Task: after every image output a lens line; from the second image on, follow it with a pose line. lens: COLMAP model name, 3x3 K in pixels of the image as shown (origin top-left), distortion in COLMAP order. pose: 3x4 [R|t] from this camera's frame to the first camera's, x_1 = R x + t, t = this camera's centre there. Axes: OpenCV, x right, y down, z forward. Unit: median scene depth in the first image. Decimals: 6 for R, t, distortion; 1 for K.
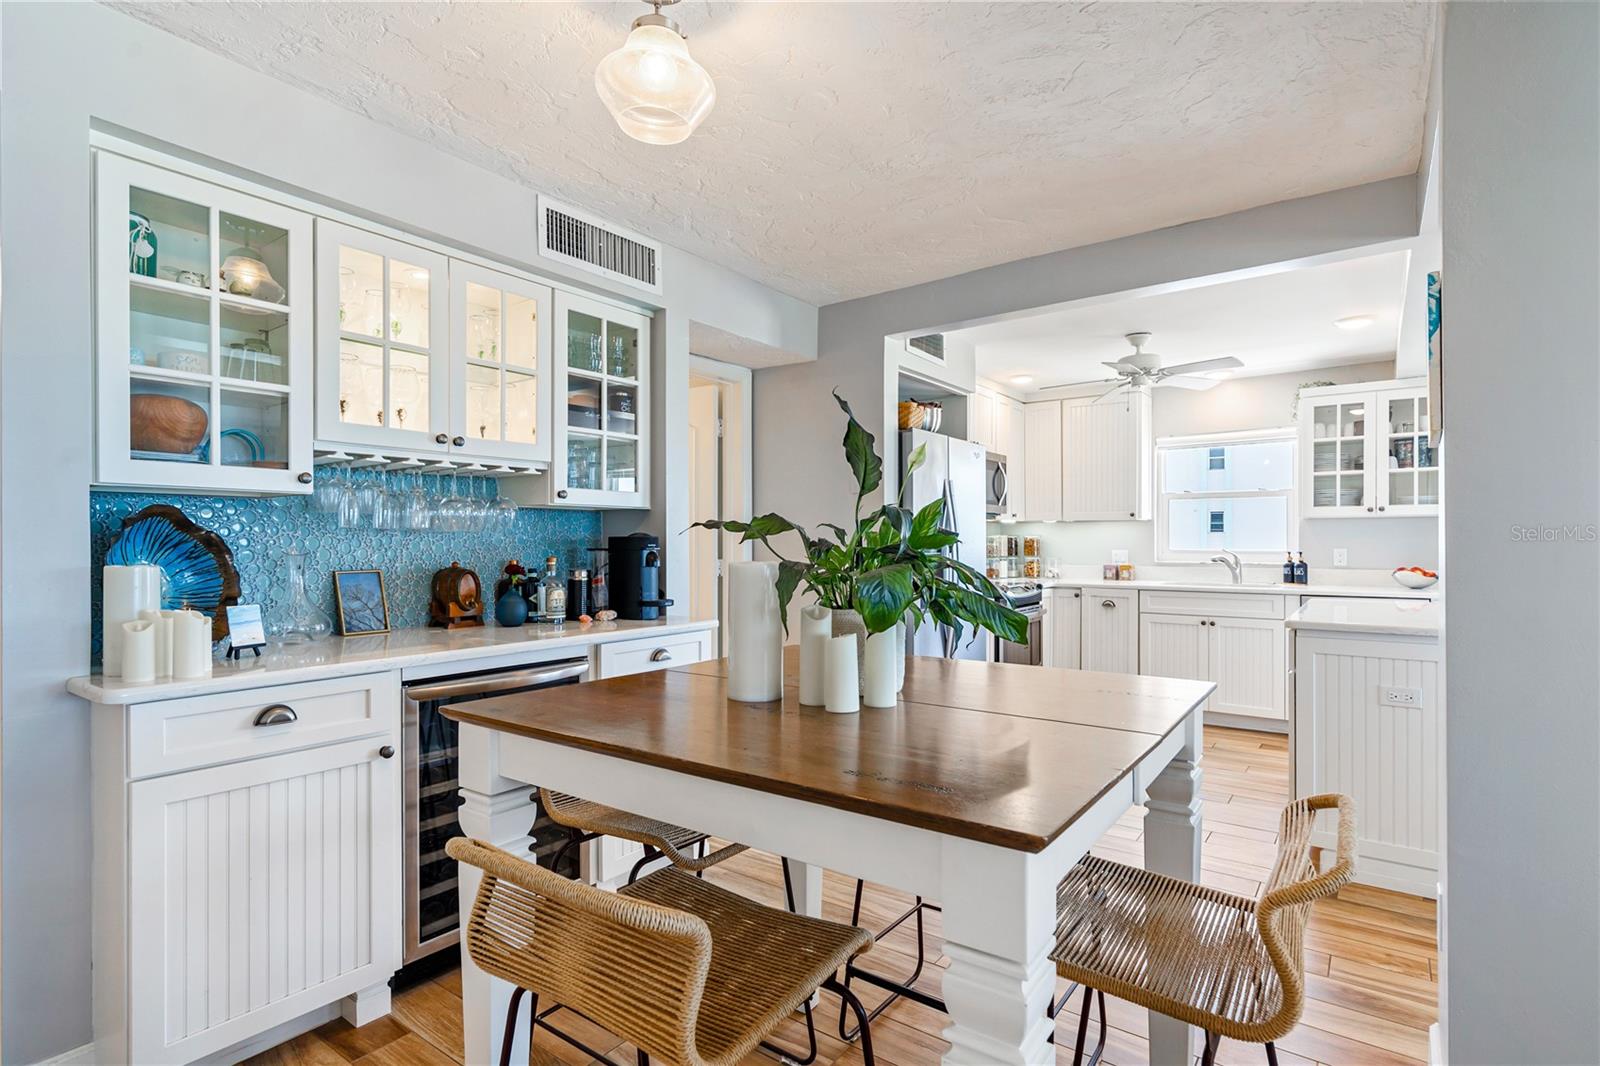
lens RADIAL K [[801.3, 0, 784.0], [0, 801.3, 540.6], [0, 0, 1]] dist [-0.001564, -0.000178]
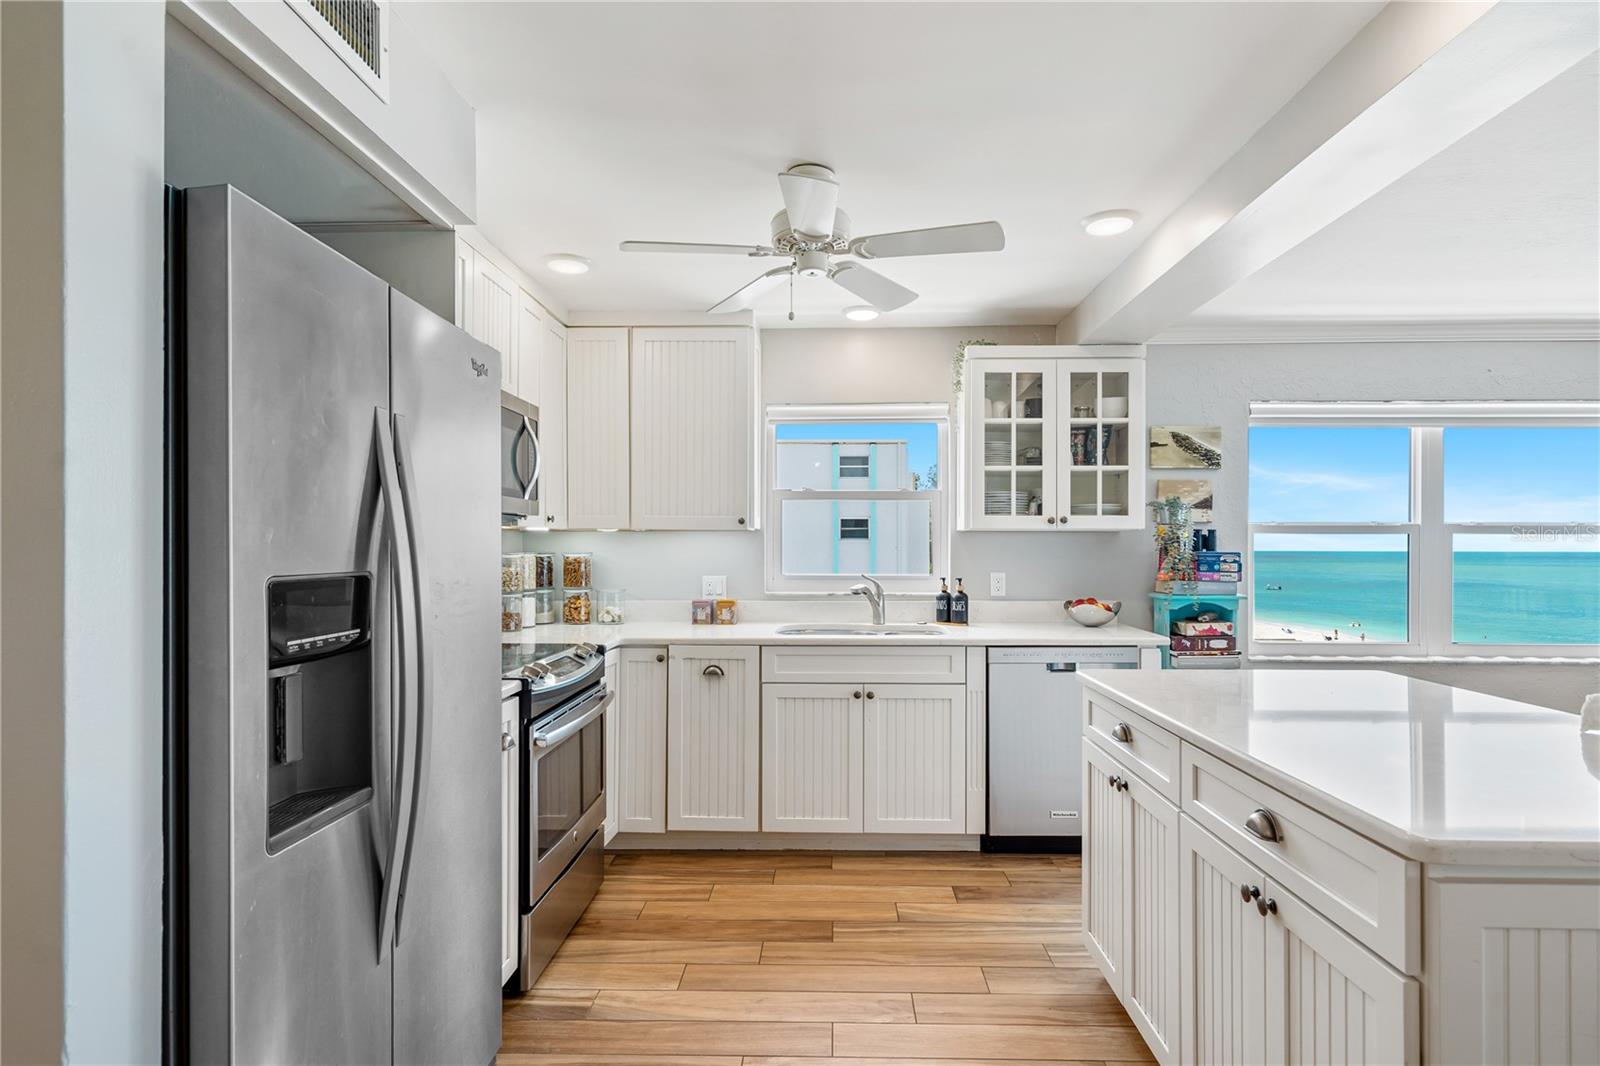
lens RADIAL K [[814.6, 0, 815.9], [0, 814.6, 543.8], [0, 0, 1]] dist [-0.002647, -0.000518]
pose [[0.809942, 0.001551, 0.586508, 0.125335], [-0.001402, 0.999999, -0.000707, -0.016895], [-0.586509, -0.000250, 0.809943, 0.519836]]
